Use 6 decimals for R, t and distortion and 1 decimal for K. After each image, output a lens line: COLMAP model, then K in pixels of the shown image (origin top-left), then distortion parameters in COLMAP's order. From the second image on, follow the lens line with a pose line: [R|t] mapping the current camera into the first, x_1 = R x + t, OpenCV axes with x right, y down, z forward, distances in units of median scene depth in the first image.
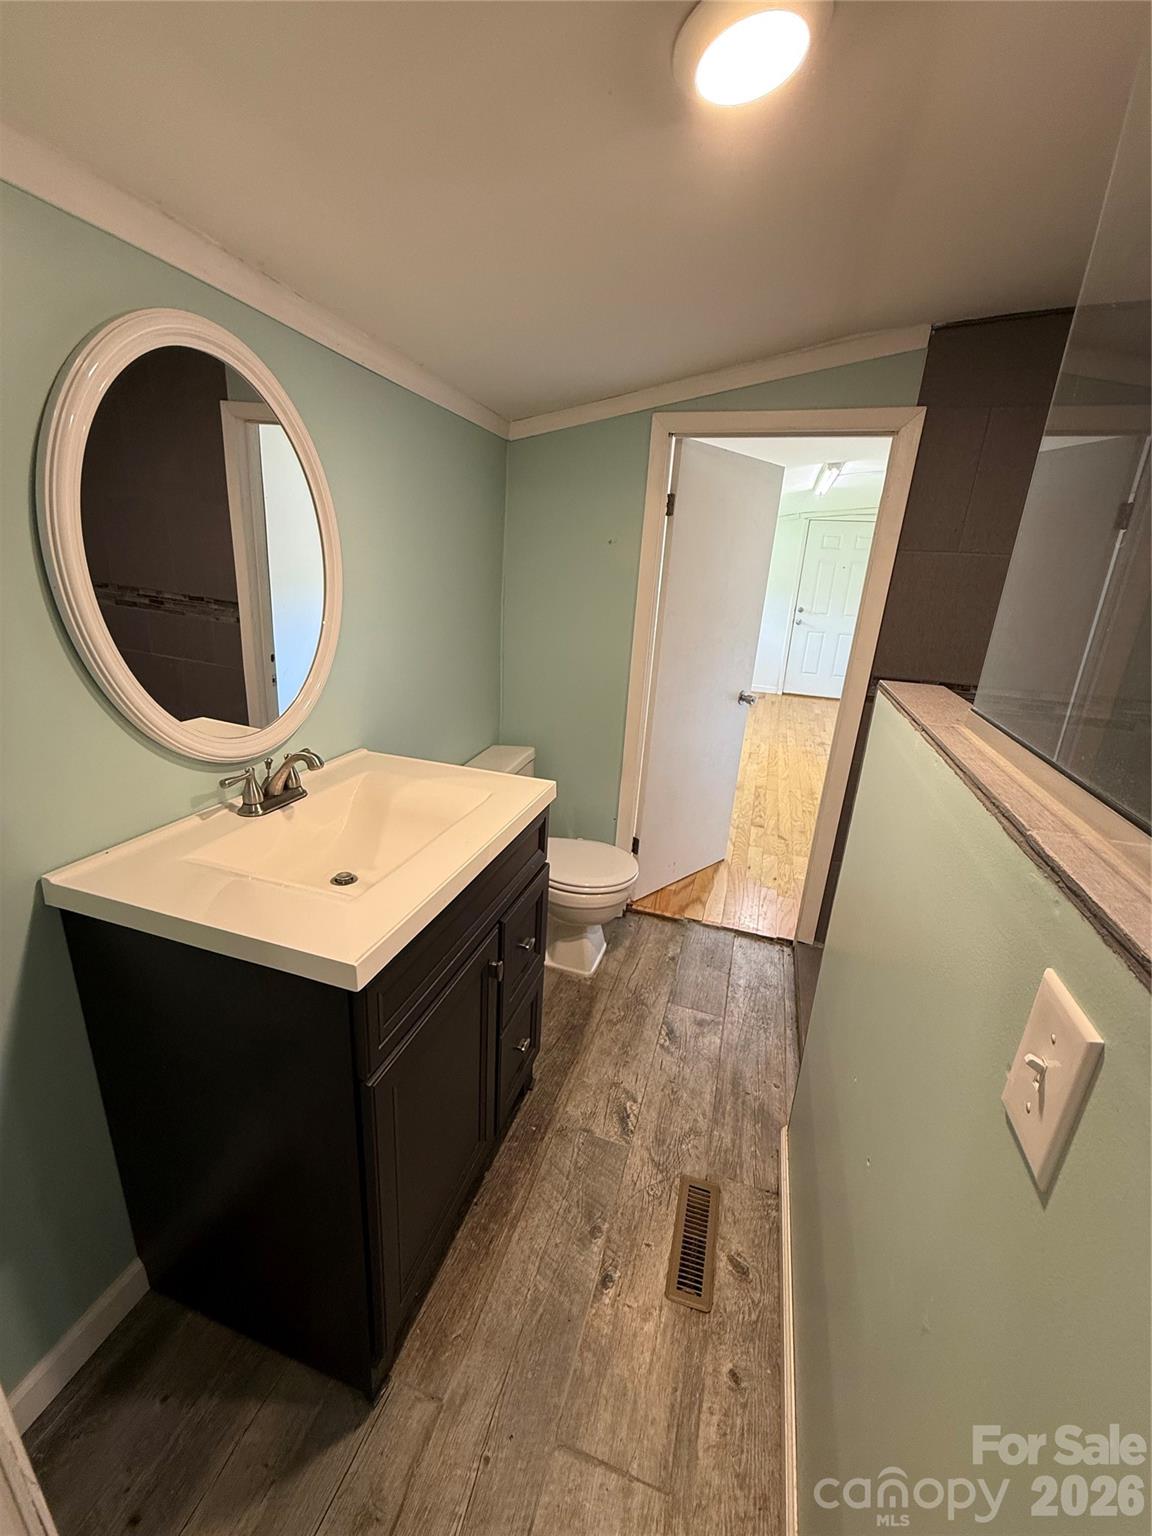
lens RADIAL K [[612.4, 0, 574.2], [0, 612.4, 764.2], [0, 0, 1]] dist [0.003314, -0.000603]
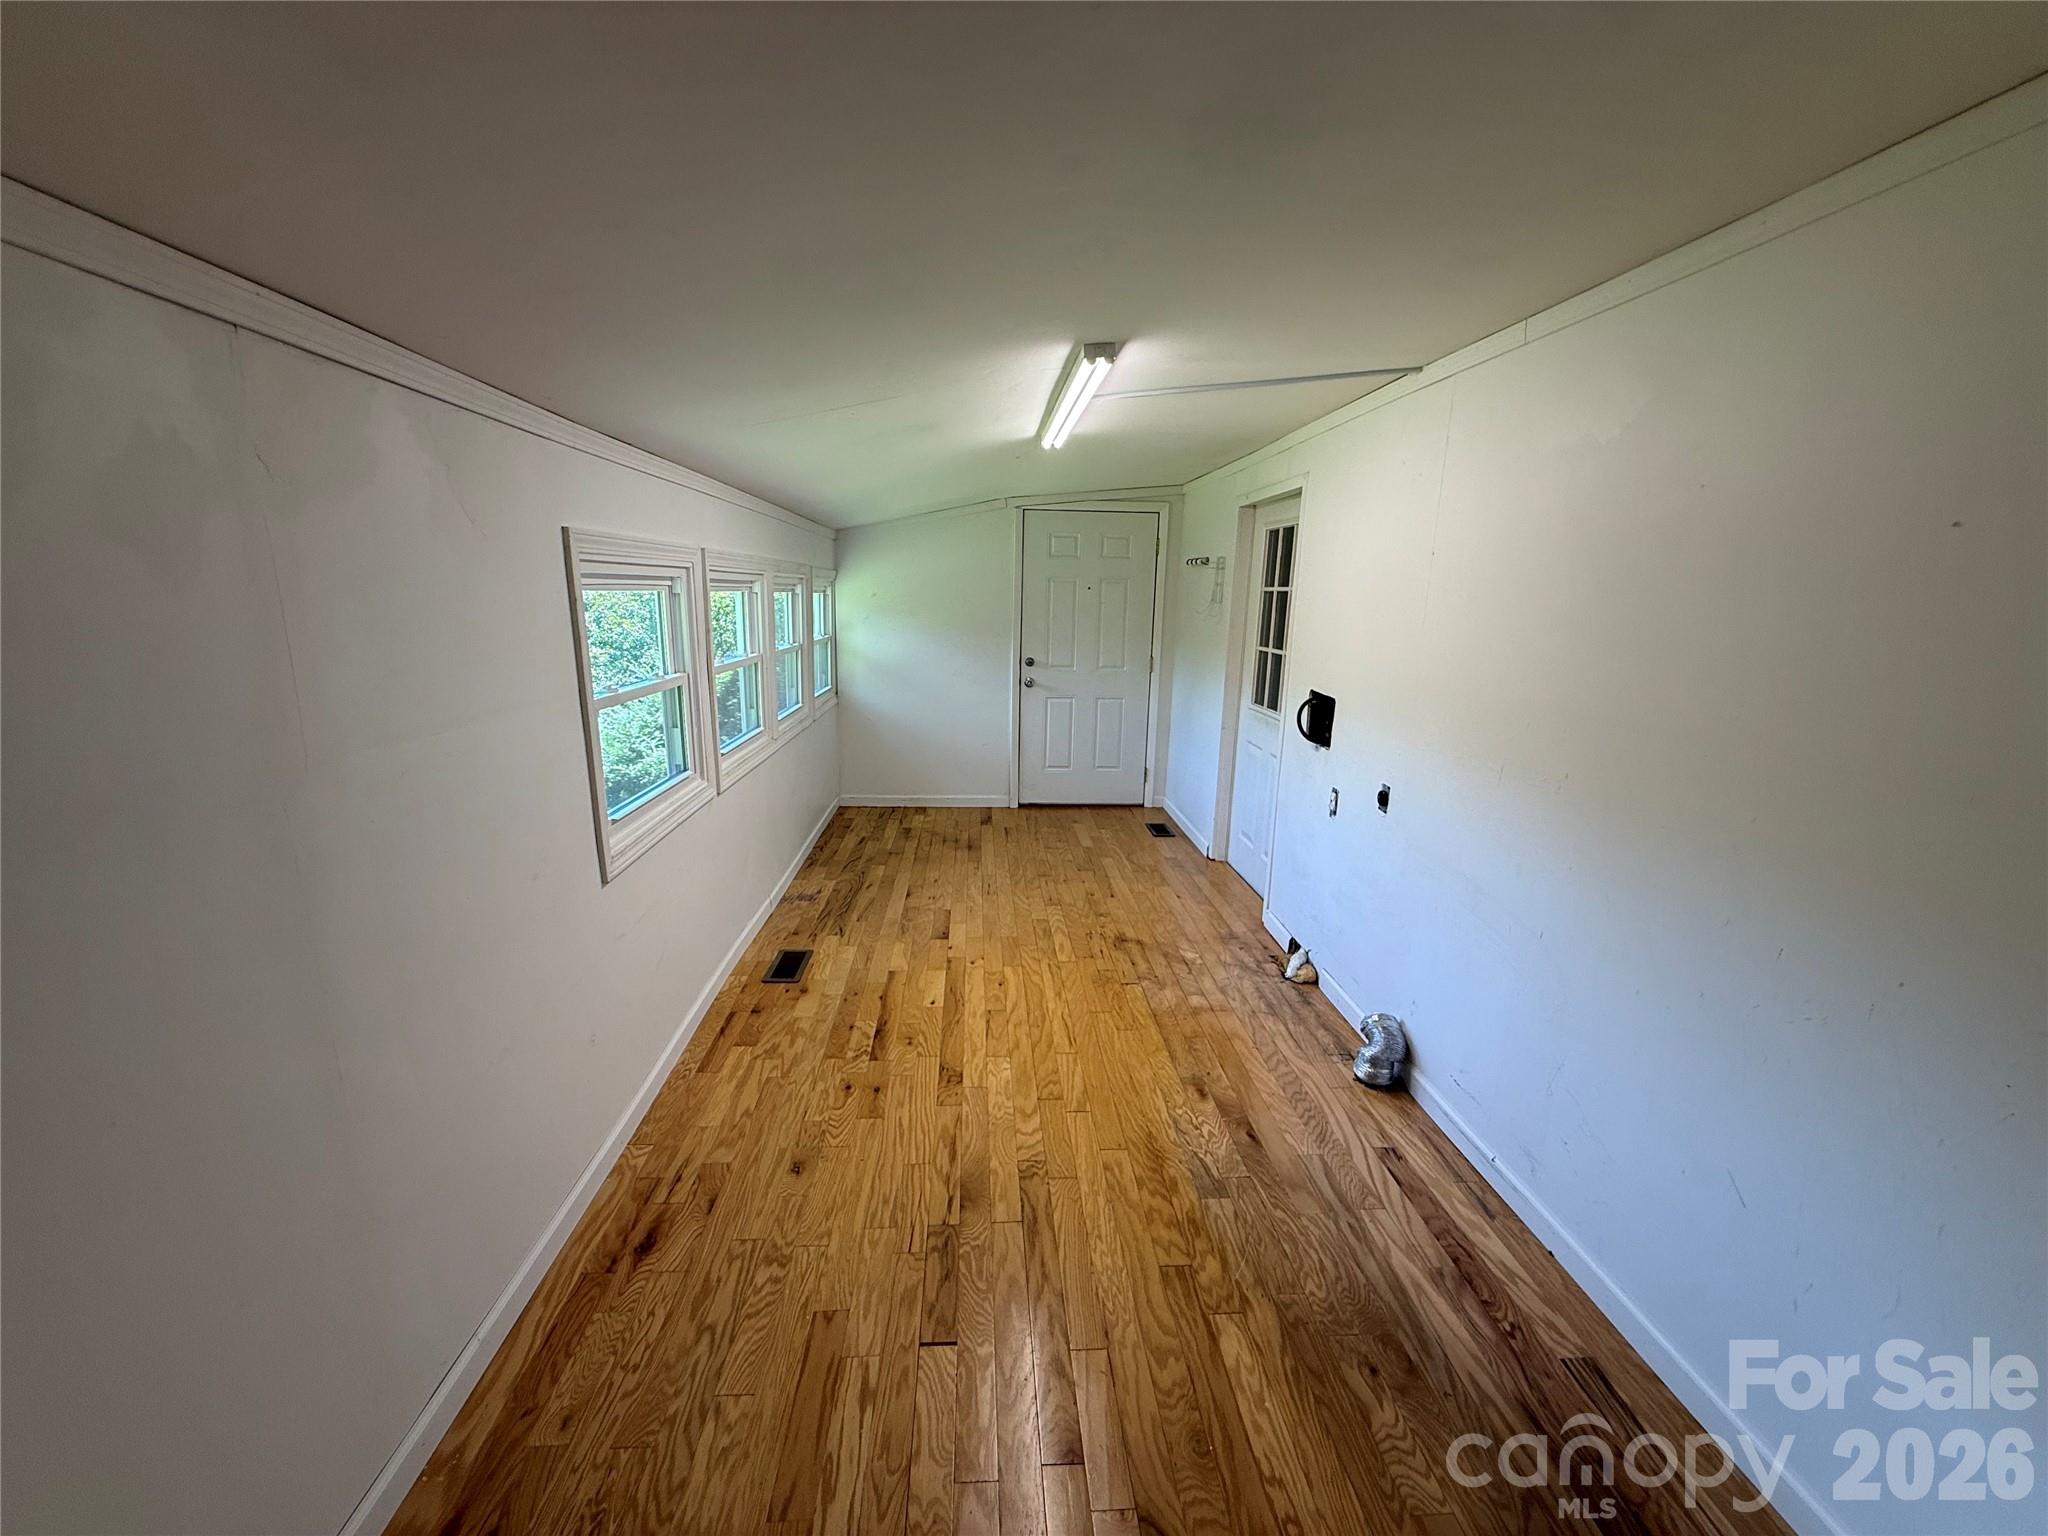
lens RADIAL K [[816.5, 0, 1023.0], [0, 816.5, 768.4], [0, 0, 1]] dist [0.003314, -0.000603]
pose [[0.932984, -0.109089, 0.342988, 0.124386], [0.140081, 0.987881, -0.066844, -0.142027], [-0.331539, 0.110411, 0.936959, 0.408195]]
